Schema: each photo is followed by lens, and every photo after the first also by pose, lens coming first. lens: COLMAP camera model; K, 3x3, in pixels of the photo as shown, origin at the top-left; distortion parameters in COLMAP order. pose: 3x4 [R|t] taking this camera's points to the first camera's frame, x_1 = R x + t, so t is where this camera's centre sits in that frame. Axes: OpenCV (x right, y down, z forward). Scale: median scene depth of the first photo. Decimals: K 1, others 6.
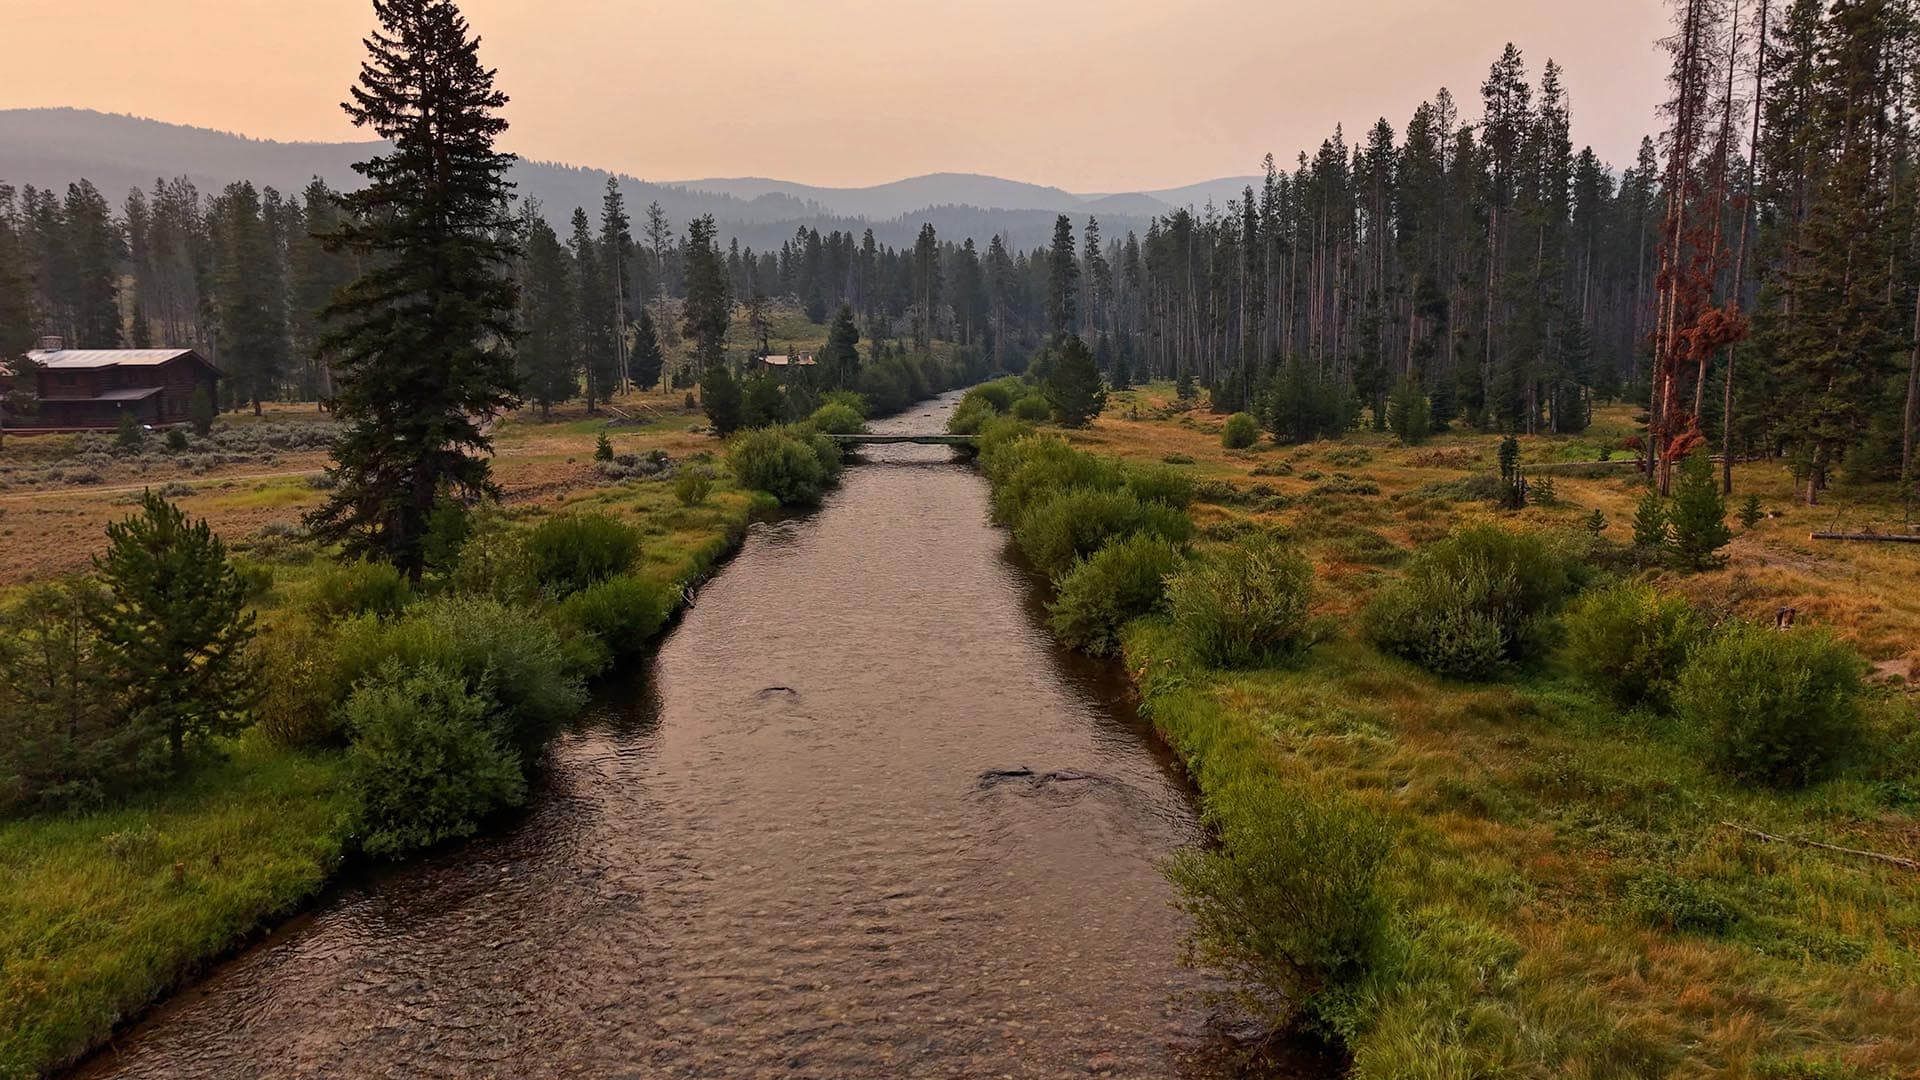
lens RADIAL K [[1366.8, 0, 952.7], [0, 1366.8, 547.5], [0, 0, 1]] dist [0.063496, -0.095142]
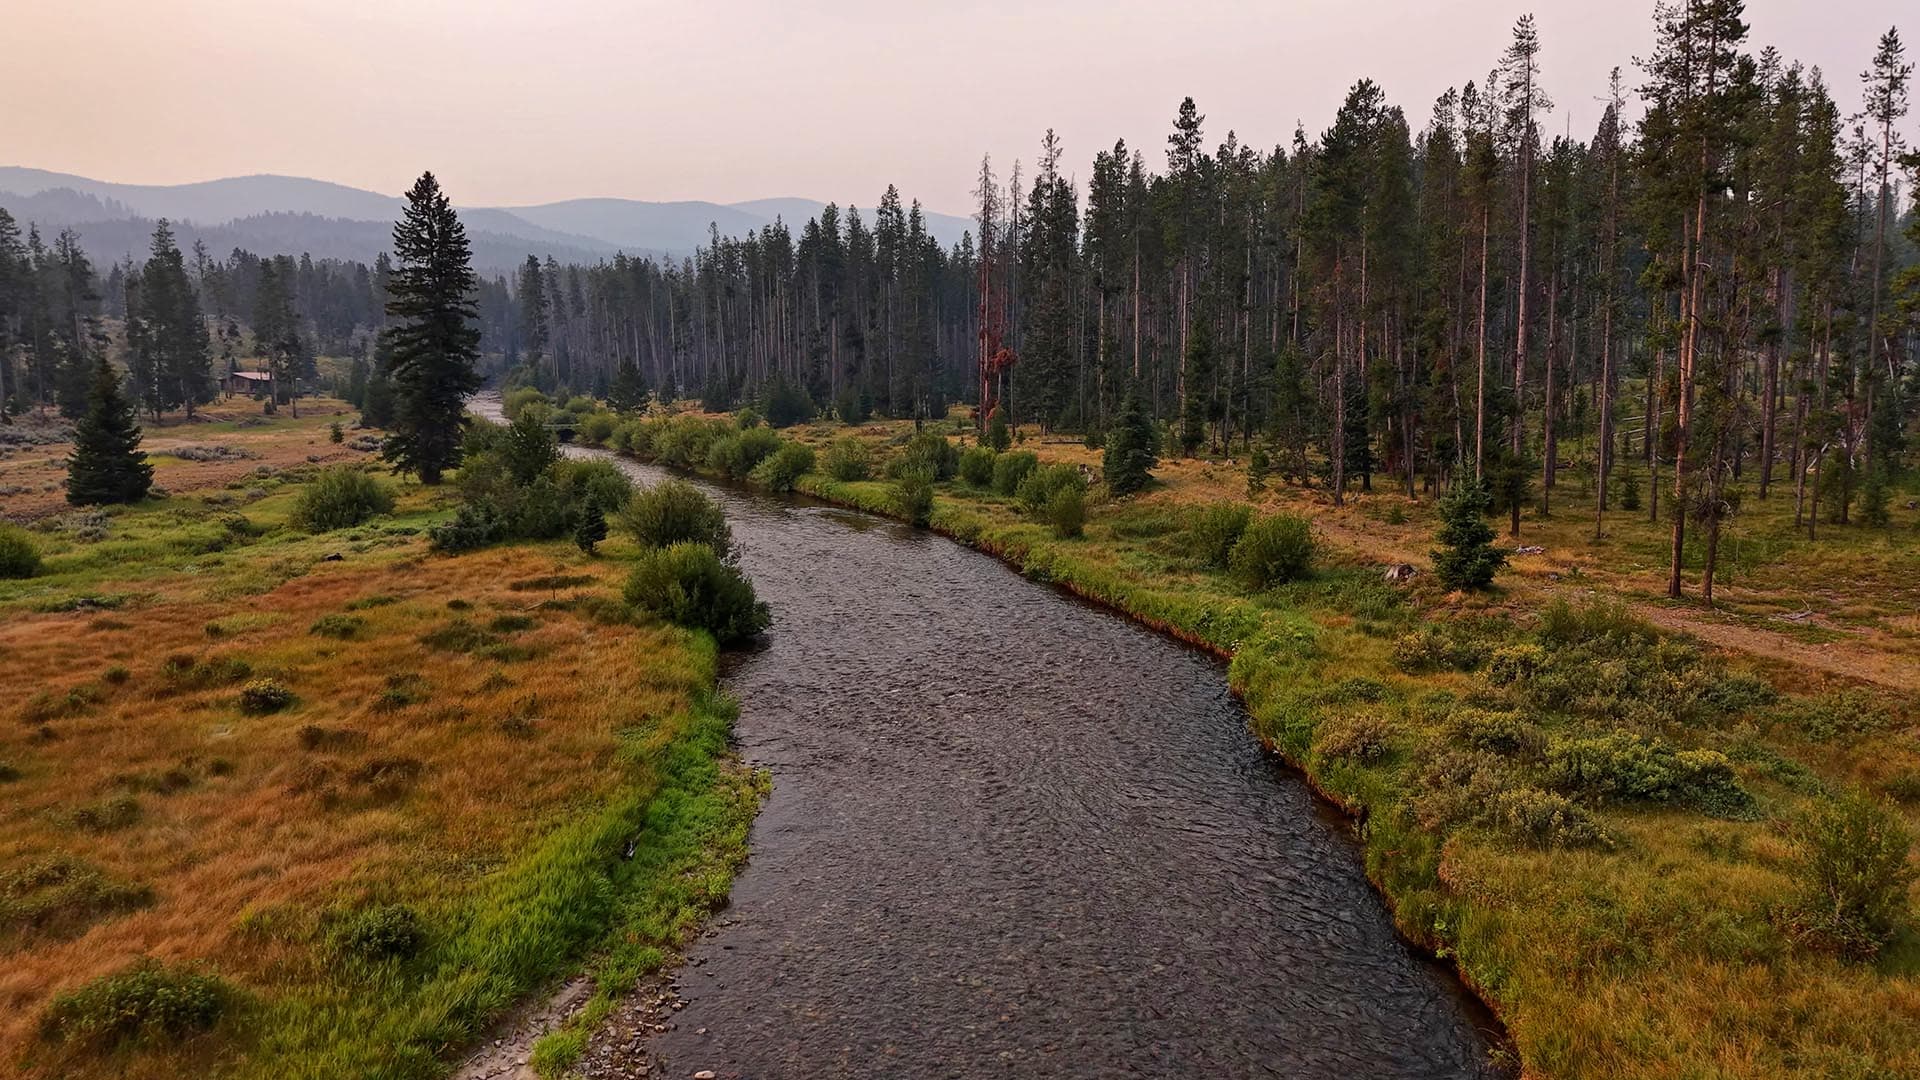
lens RADIAL K [[1384.7, 0, 954.5], [0, 1384.7, 542.2], [0, 0, 1]] dist [0.026940, -0.030654]
pose [[0.901774, -0.050425, 0.429256, -0.136286], [0.059291, 0.998214, -0.007296, 0.041120], [-0.428122, 0.032030, 0.903153, -0.269479]]
